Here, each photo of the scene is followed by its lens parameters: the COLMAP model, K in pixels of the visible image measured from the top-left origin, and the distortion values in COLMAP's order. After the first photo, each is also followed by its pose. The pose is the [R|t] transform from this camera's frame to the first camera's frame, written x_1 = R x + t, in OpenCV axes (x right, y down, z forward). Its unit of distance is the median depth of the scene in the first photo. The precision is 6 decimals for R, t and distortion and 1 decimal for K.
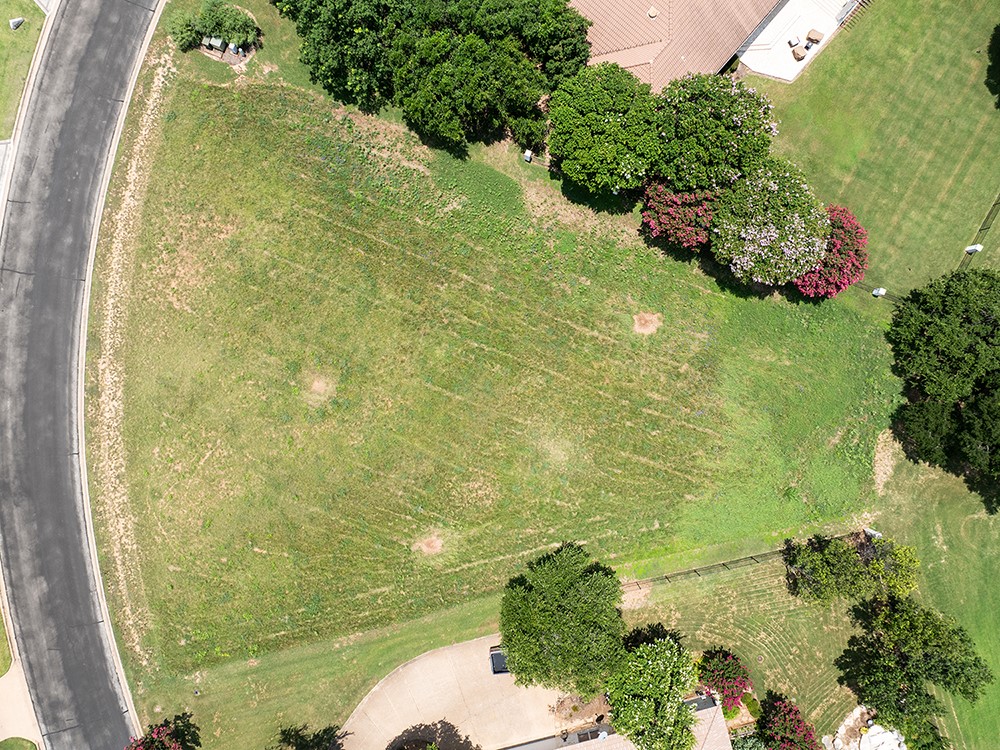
lens RADIAL K [[697.5, 0, 500.3], [0, 697.5, 374.7], [0, 0, 1]] dist [-0.035892, 0.001170]
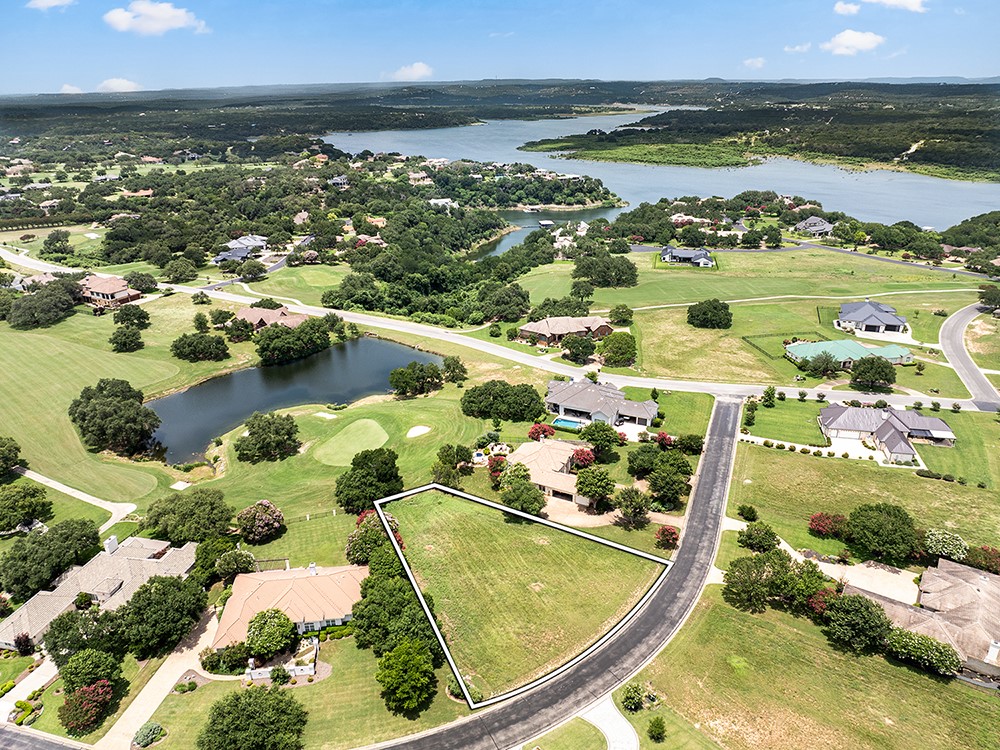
lens RADIAL K [[697.5, 0, 500.5], [0, 697.5, 374.5], [0, 0, 1]] dist [-0.035892, 0.001170]
pose [[-0.734375, -0.234713, 0.636870, -1.572384], [0.678463, -0.280868, 0.678824, -1.548219], [0.019548, 0.930604, 0.365506, -0.619383]]
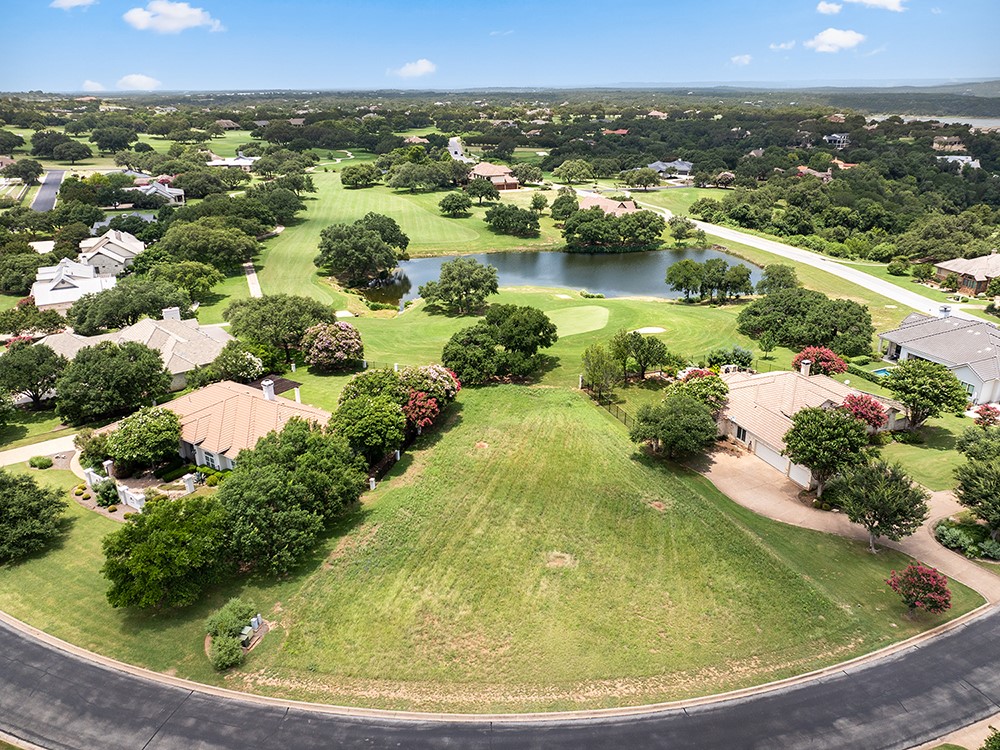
lens RADIAL K [[736.7, 0, 505.3], [0, 736.7, 374.1], [0, 0, 1]] dist [-0.038103, 0.004500]
pose [[-0.121029, -0.346768, 0.930110, -1.317906], [0.992648, -0.041190, 0.113810, -0.206837], [-0.001155, 0.937046, 0.349204, 0.257584]]
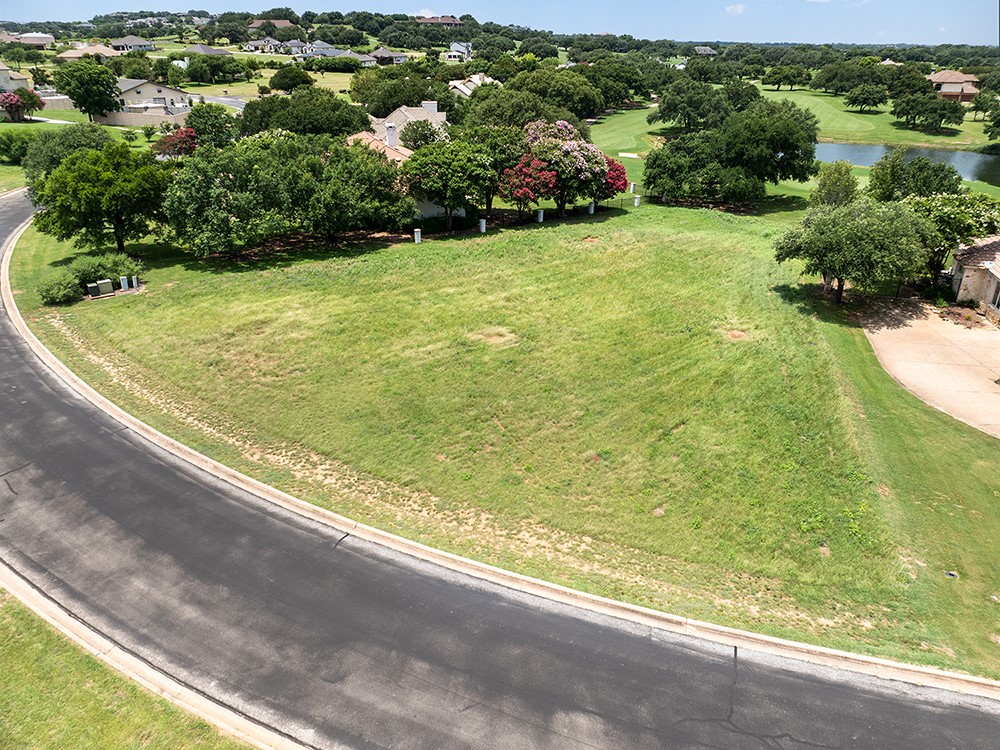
lens RADIAL K [[697.5, 0, 504.6], [0, 697.5, 370.6], [0, 0, 1]] dist [-0.035892, 0.001170]
pose [[0.503155, -0.356770, 0.787116, -0.881497], [0.864002, 0.227004, -0.449411, 0.384230], [-0.018342, 0.906192, 0.422468, 0.705917]]
